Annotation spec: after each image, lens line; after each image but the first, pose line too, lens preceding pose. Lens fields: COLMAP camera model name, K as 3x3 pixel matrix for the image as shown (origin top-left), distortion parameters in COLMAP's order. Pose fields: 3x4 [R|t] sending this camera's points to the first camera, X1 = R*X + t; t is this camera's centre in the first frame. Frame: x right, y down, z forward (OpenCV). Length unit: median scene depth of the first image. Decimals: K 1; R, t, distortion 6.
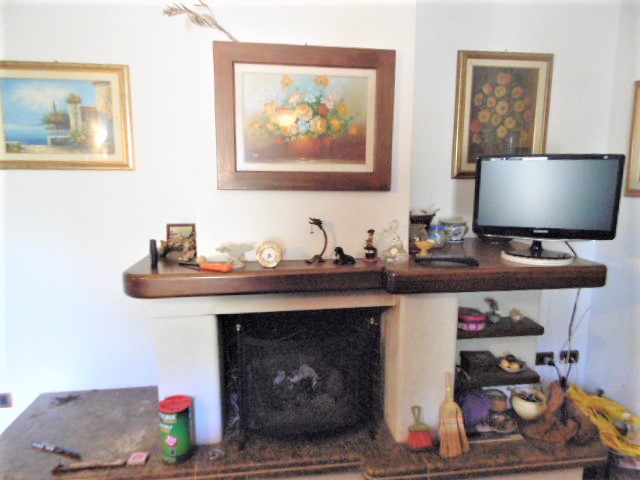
lens RADIAL K [[422.7, 0, 314.8], [0, 422.7, 241.7], [0, 0, 1]] dist [0.012051, -0.010838]
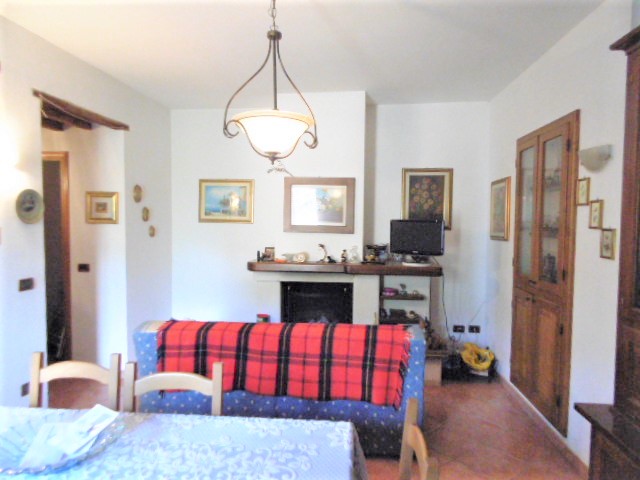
lens RADIAL K [[422.7, 0, 314.4], [0, 422.7, 235.4], [0, 0, 1]] dist [0.012051, -0.010838]
pose [[0.970329, 0.019362, -0.241013, 0.498389], [-0.049089, 0.991805, -0.117957, 0.166951], [0.236754, 0.126288, 0.963327, -1.244530]]
